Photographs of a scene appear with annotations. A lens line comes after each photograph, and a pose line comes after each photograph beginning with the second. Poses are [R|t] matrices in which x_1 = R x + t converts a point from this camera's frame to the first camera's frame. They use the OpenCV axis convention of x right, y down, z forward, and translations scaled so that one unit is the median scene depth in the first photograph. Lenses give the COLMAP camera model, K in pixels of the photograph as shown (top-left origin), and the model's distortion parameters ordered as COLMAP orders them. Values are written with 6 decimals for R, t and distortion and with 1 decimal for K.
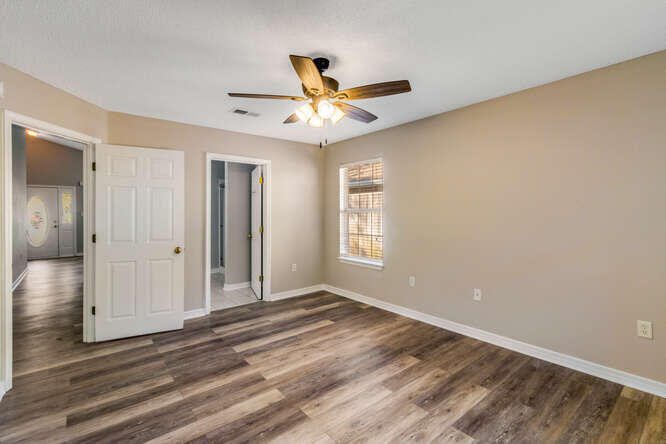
lens RADIAL K [[307.8, 0, 328.8], [0, 307.8, 211.9], [0, 0, 1]] dist [0.002410, -0.000182]
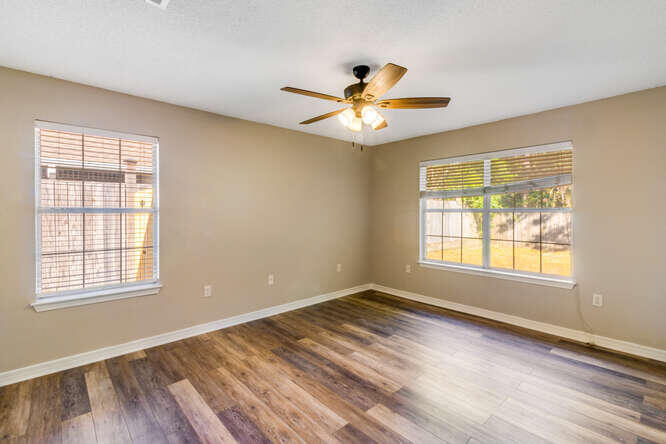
lens RADIAL K [[307.8, 0, 328.8], [0, 307.8, 211.9], [0, 0, 1]] dist [0.002410, -0.000182]
pose [[-0.052138, 0.000163, 0.998640, -0.836054], [0.002366, 0.999997, -0.000040, -0.001588], [-0.998637, 0.002361, -0.052138, 0.915990]]
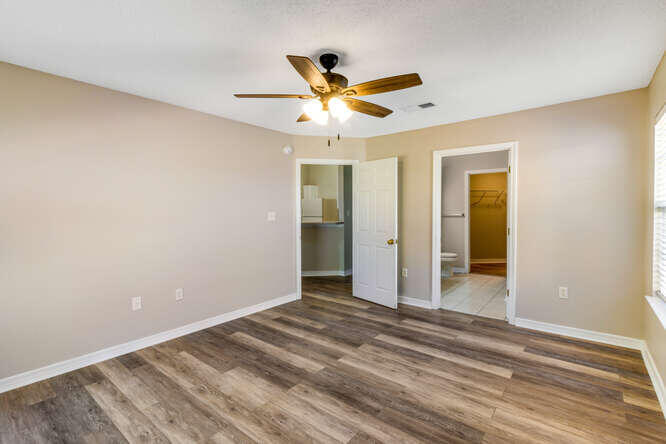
lens RADIAL K [[313.2, 0, 325.1], [0, 313.2, 212.1], [0, 0, 1]] dist [0.003086, -0.000245]
pose [[0.193420, 0.010902, -0.981055, 0.737831], [0.004279, 0.999919, 0.011955, 0.002859], [0.981107, -0.006510, 0.193358, 0.625206]]
